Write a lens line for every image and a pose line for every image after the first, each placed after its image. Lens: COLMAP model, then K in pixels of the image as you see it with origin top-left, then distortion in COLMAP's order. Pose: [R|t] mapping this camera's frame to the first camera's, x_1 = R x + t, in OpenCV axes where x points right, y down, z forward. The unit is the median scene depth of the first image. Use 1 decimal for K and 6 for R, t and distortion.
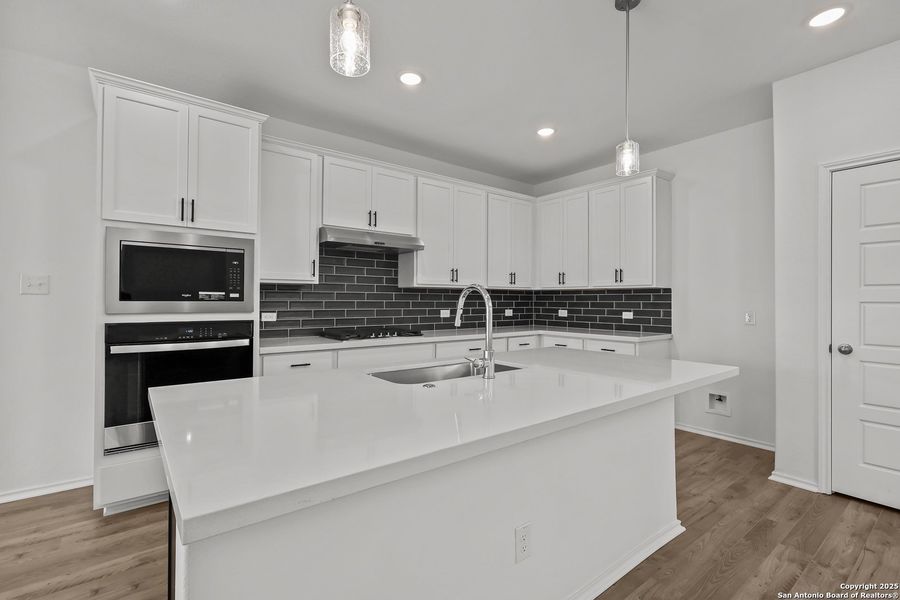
lens RADIAL K [[412.0, 0, 450.0], [0, 412.0, 300.0], [0, 0, 1]] dist [-0.001158, 0.000018]
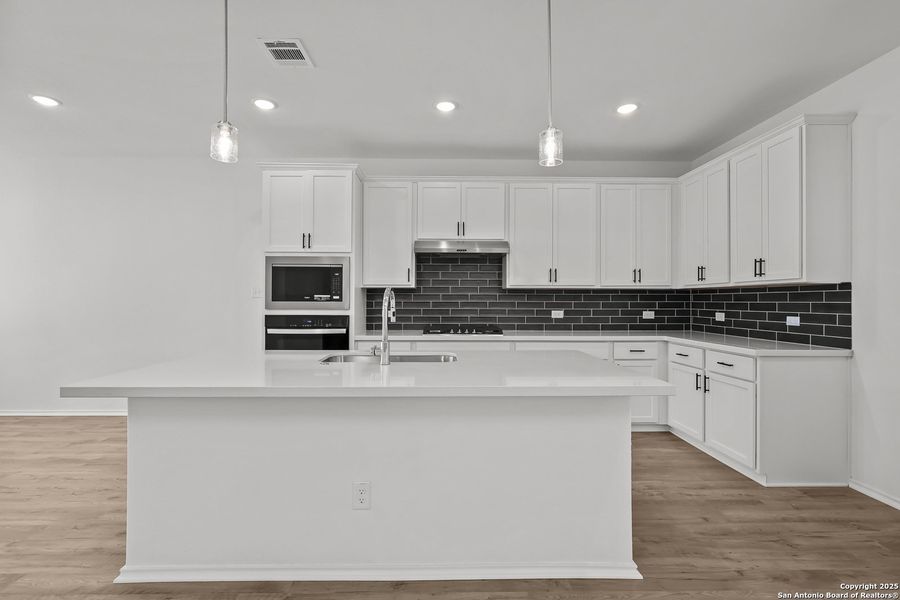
lens RADIAL K [[417.9, 0, 450.0], [0, 417.9, 300.0], [0, 0, 1]] dist [0.000377, 0.000099]
pose [[0.802551, -0.002608, -0.596578, 0.458912], [0.001381, 0.999996, -0.002514, 0.001399], [0.596582, 0.001194, 0.802551, 0.058988]]
